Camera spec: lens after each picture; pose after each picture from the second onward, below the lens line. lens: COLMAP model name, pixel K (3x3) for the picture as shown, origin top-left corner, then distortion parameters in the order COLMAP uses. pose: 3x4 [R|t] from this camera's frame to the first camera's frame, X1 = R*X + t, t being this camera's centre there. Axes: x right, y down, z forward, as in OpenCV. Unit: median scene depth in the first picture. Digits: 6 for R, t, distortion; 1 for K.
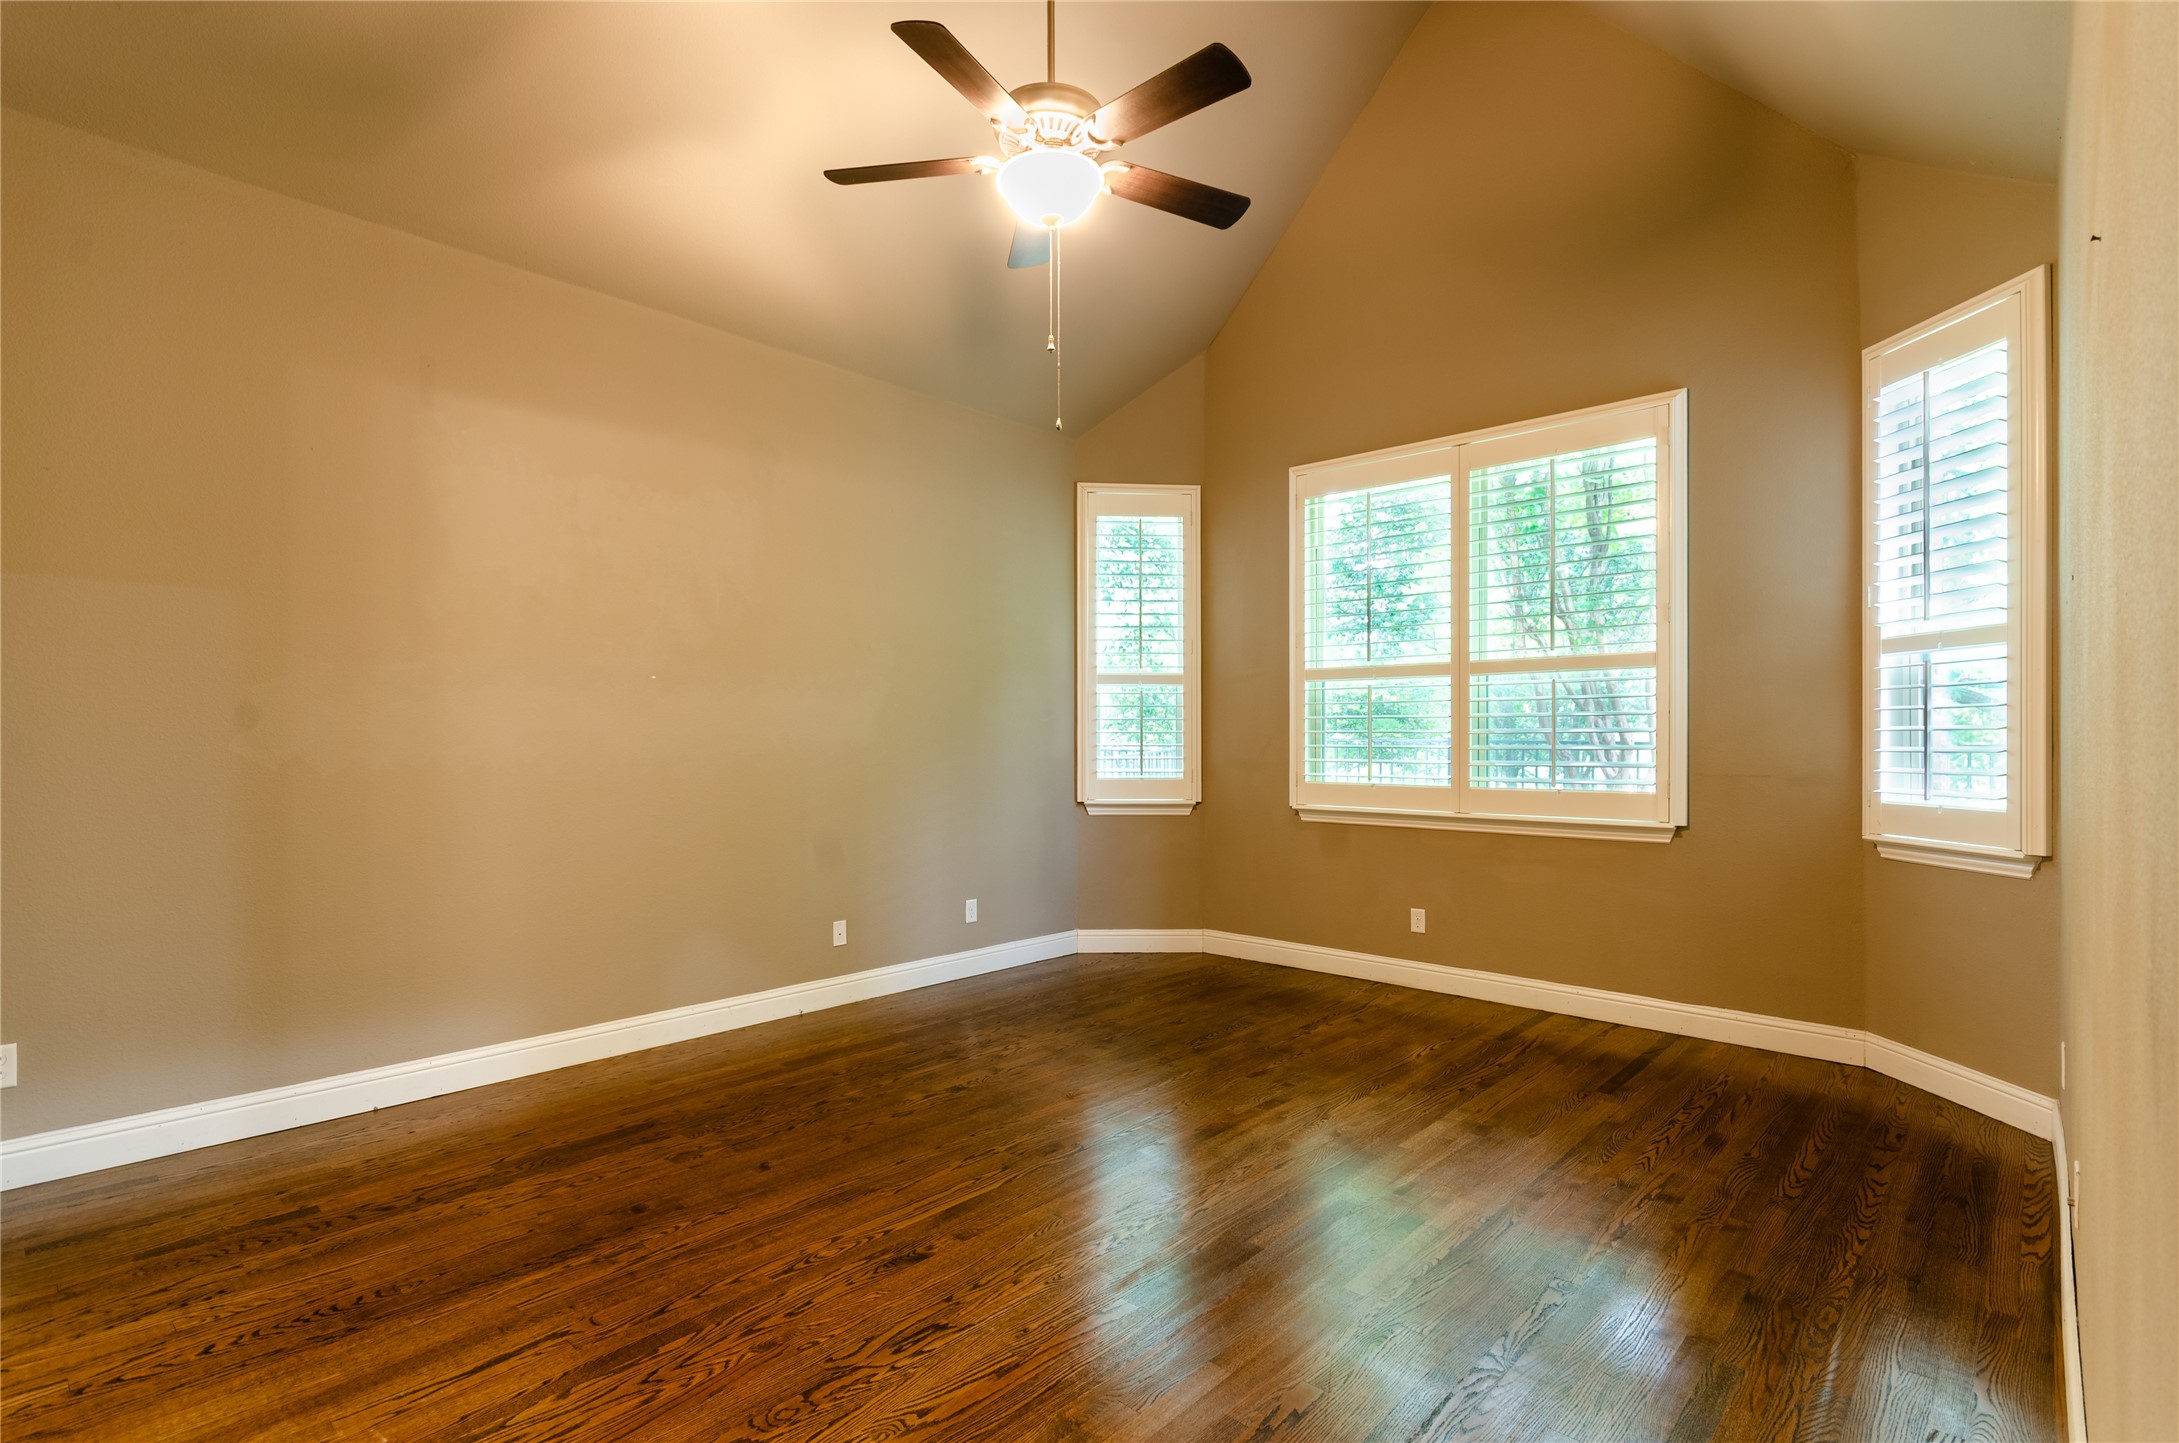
lens RADIAL K [[900.6, 0, 1089.5], [0, 900.6, 721.5], [0, 0, 1]] dist [0.001648, -0.000473]
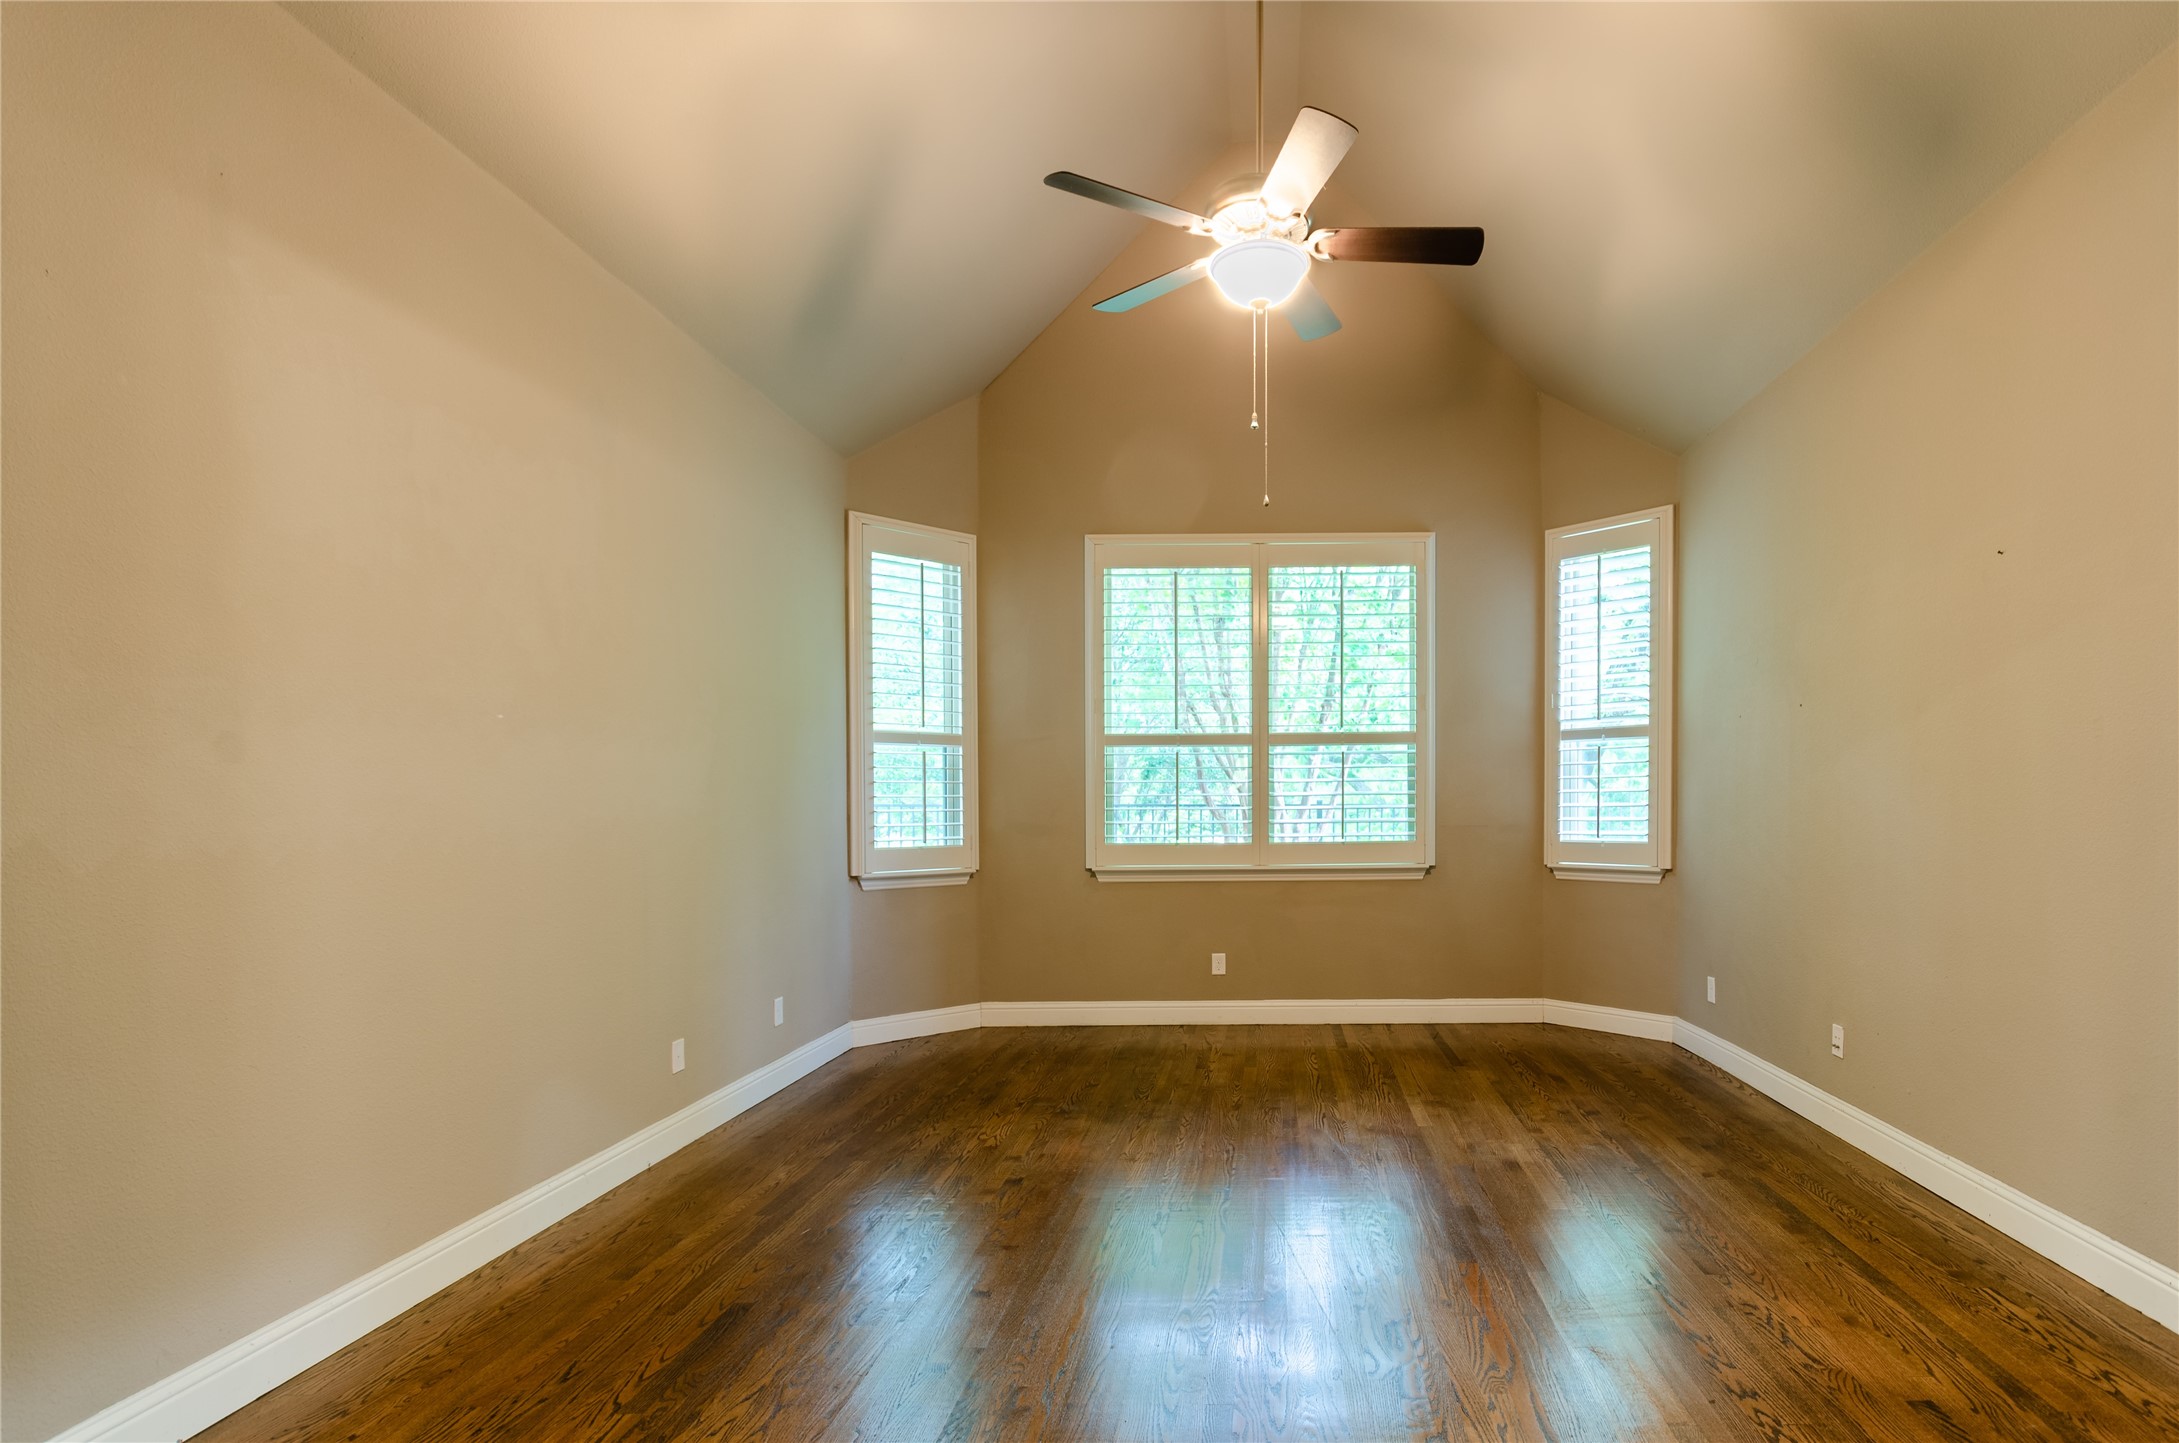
lens RADIAL K [[1050.3, 0, 989.9], [0, 1050.3, 803.5], [0, 0, 1]] dist [-0.000324, 0.000079]
pose [[0.804308, -0.005993, 0.594182, -0.696937], [-0.002846, 0.999899, 0.013936, 0.005396], [-0.594205, -0.012900, 0.804210, 0.135203]]
